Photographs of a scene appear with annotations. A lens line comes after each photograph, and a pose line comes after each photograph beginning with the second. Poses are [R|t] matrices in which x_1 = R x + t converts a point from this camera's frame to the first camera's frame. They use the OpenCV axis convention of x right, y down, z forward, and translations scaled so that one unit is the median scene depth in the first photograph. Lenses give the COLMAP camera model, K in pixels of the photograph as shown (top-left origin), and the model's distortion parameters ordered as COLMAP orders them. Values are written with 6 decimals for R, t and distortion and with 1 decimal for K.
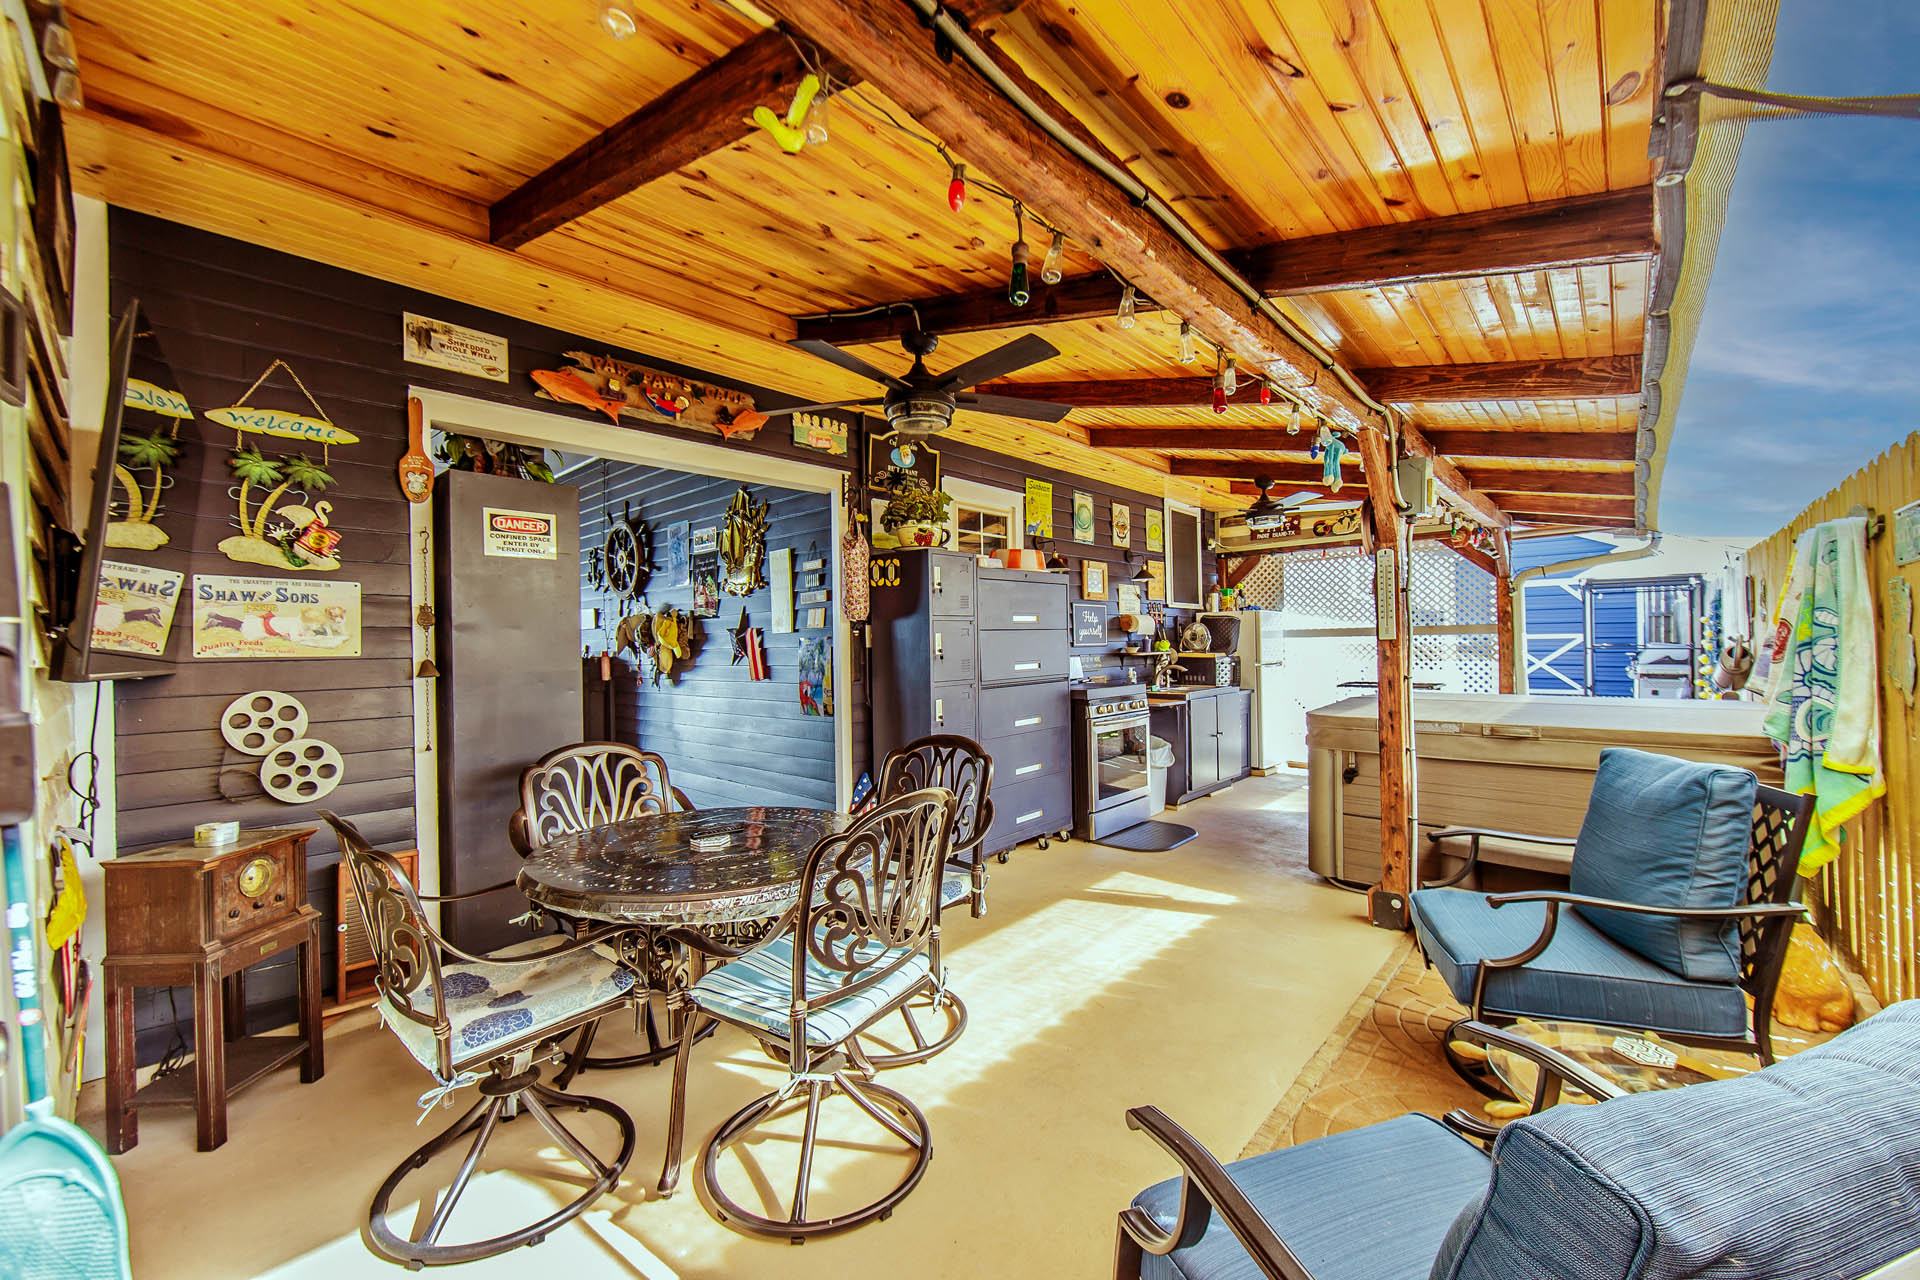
lens RADIAL K [[754.1, 0, 968.7], [0, 754.1, 647.4], [0, 0, 1]] dist [0.000299, 0.000049]
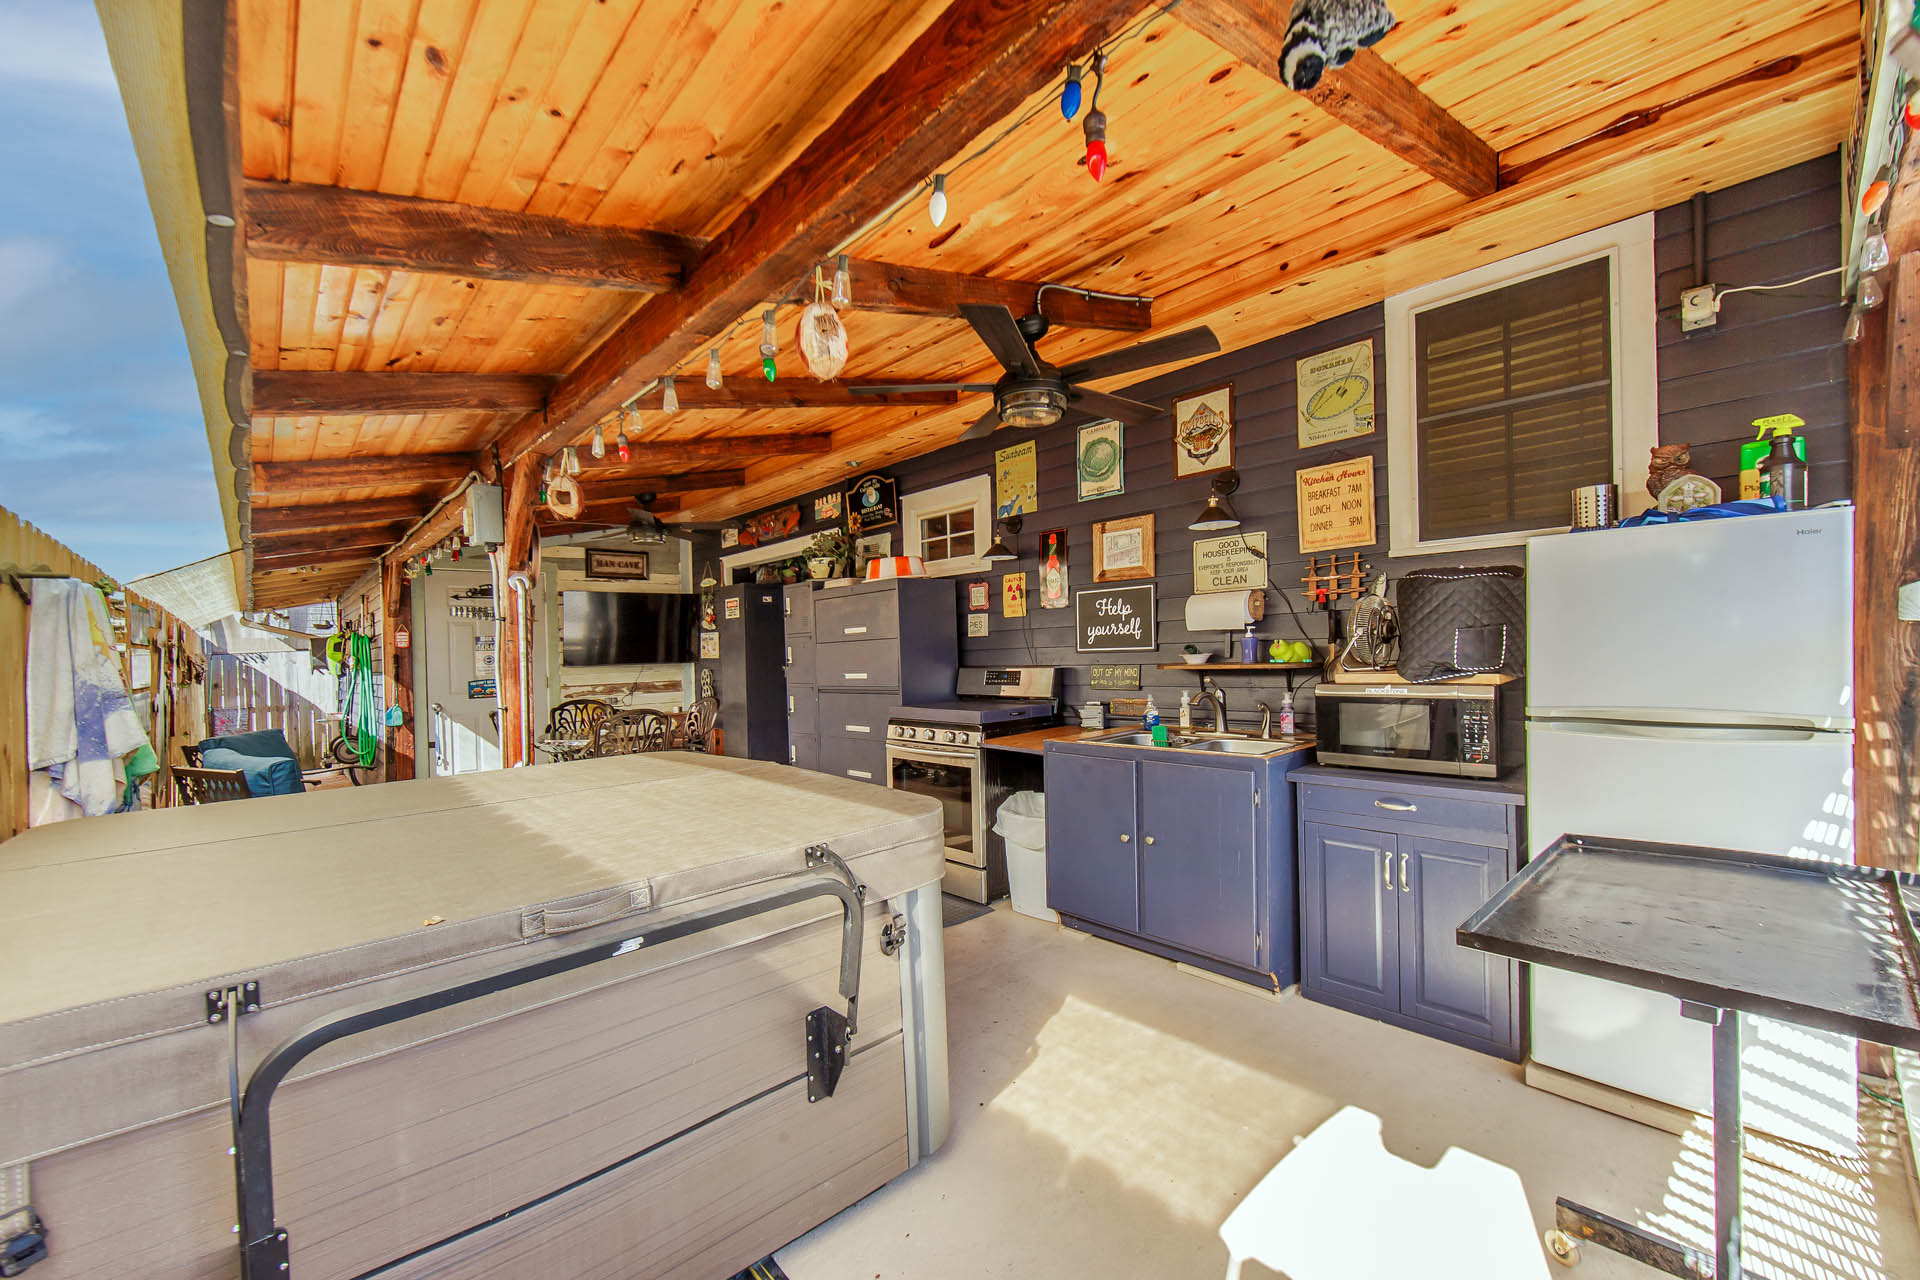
lens RADIAL K [[754.1, 0, 959.8], [0, 754.1, 648.1], [0, 0, 1]] dist [0.000299, 0.000049]
pose [[-0.093663, 0.021347, -0.995375, 0.790706], [0.031135, 0.999344, 0.018503, -0.019920], [0.995117, -0.029258, -0.094267, 0.888218]]
